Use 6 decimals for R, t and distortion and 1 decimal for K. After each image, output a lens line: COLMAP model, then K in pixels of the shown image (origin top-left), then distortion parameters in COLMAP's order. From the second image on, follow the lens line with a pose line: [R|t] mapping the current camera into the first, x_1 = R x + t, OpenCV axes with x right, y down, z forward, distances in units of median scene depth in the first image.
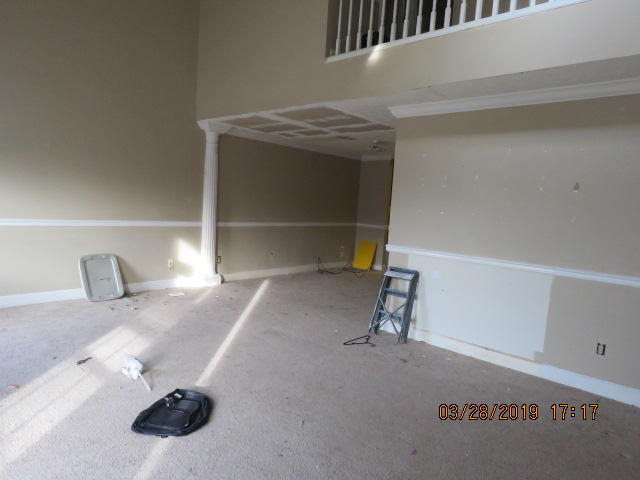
lens RADIAL K [[415.2, 0, 320.0], [0, 415.2, 240.0], [0, 0, 1]] dist [-0.002553, 0.007275]
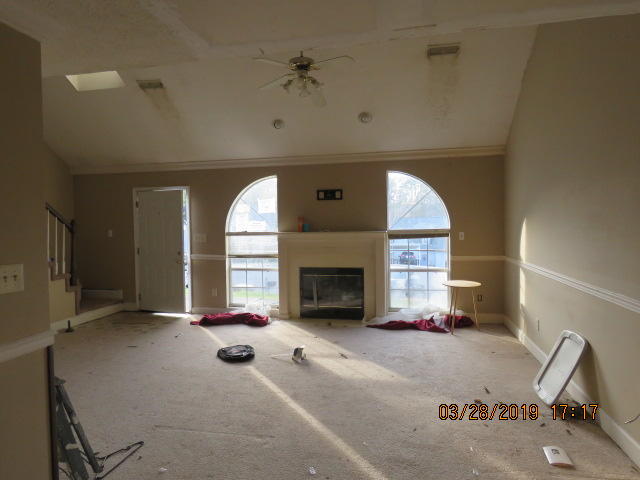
lens RADIAL K [[415.2, 0, 320.0], [0, 415.2, 240.0], [0, 0, 1]] dist [-0.002553, 0.007275]
pose [[-0.869859, -0.034694, -0.492079, 0.138013], [-0.090253, 0.991879, 0.089608, -0.149280], [0.484974, 0.122358, -0.865926, 1.537602]]
